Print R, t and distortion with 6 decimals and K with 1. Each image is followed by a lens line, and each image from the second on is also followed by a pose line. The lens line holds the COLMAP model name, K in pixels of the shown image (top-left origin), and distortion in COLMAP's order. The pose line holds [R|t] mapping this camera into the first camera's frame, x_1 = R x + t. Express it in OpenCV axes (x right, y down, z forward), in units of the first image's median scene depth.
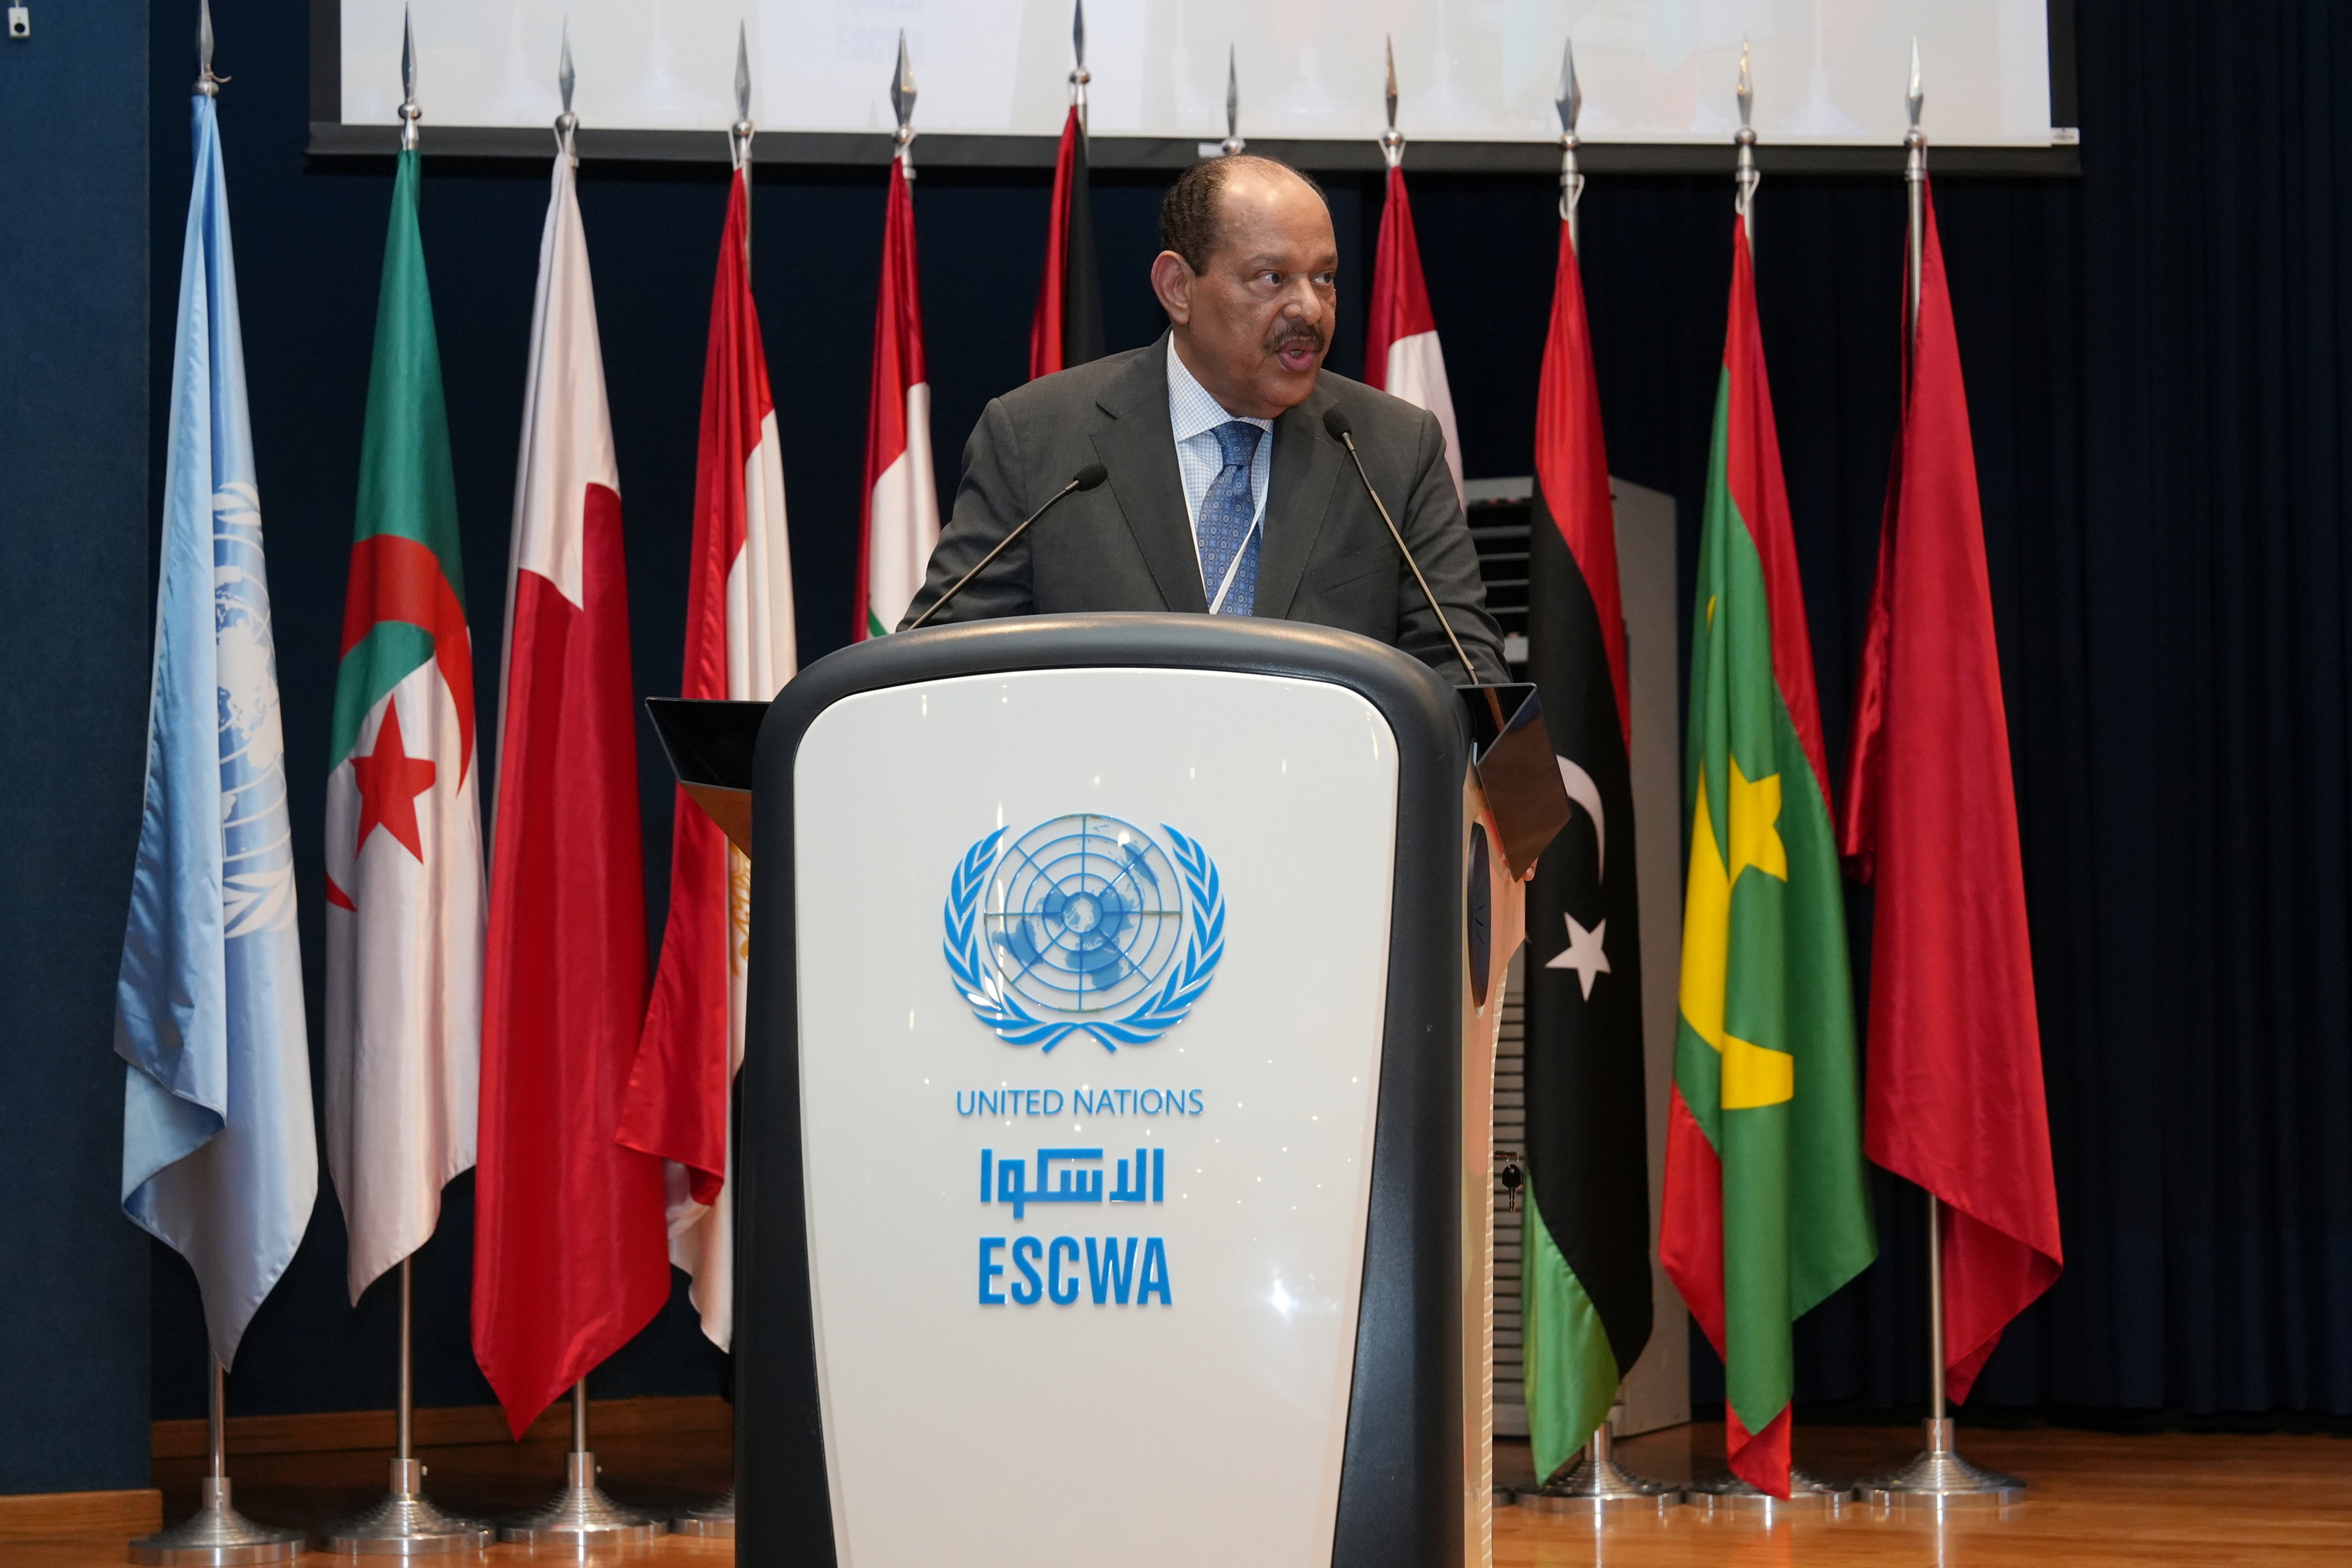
lens RADIAL K [[4602.5, 0, 1188.1], [0, 4602.5, 778.6], [0, 0, 1]] dist [-0.049875, 0.000000]
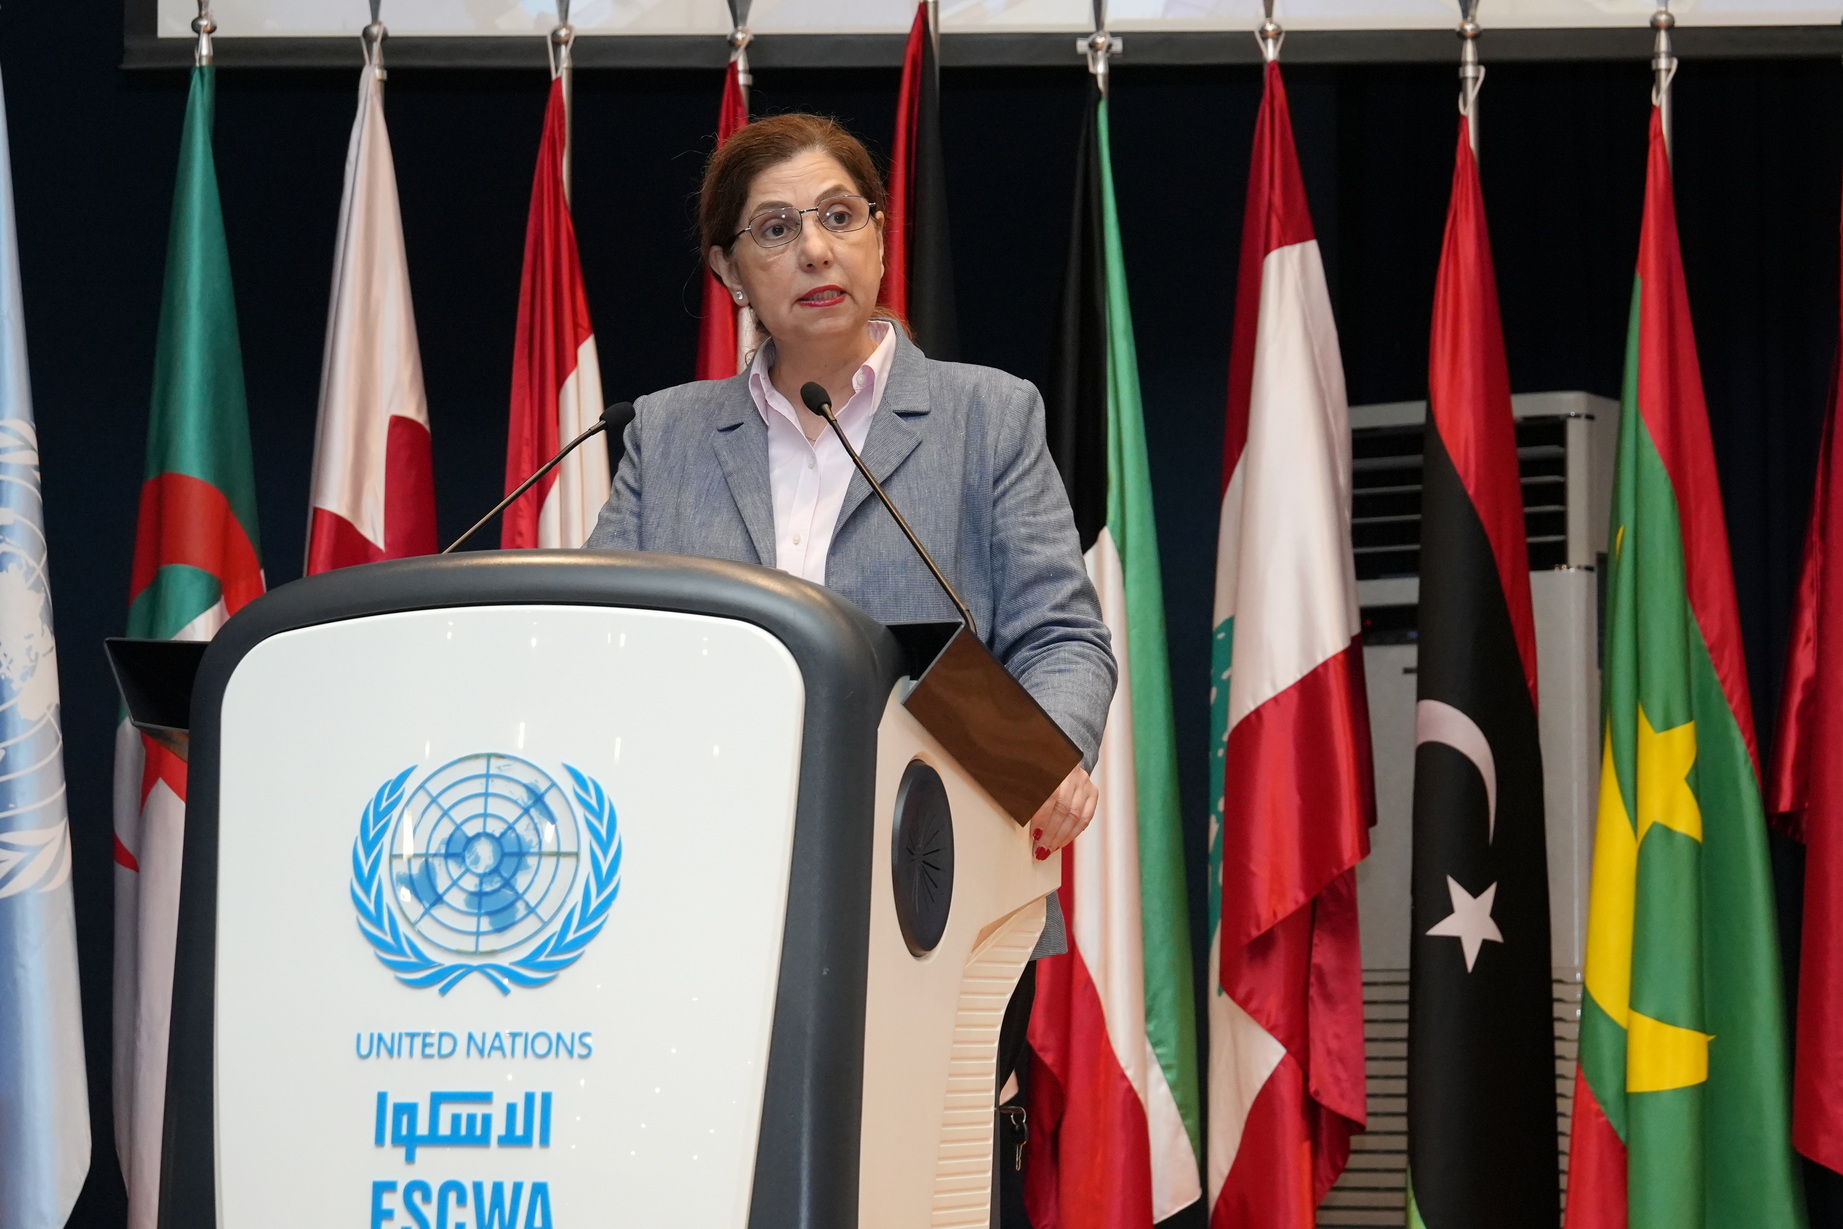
lens RADIAL K [[5404.8, 0, 907.3], [0, 5404.8, 610.0], [0, 0, 1]] dist [-0.060565, 0.000000]
pose [[0.990388, -0.006074, -0.138182, 0.130185], [0.002540, 0.999666, -0.025736, 0.004046], [0.138292, 0.025138, 0.990072, -0.077778]]
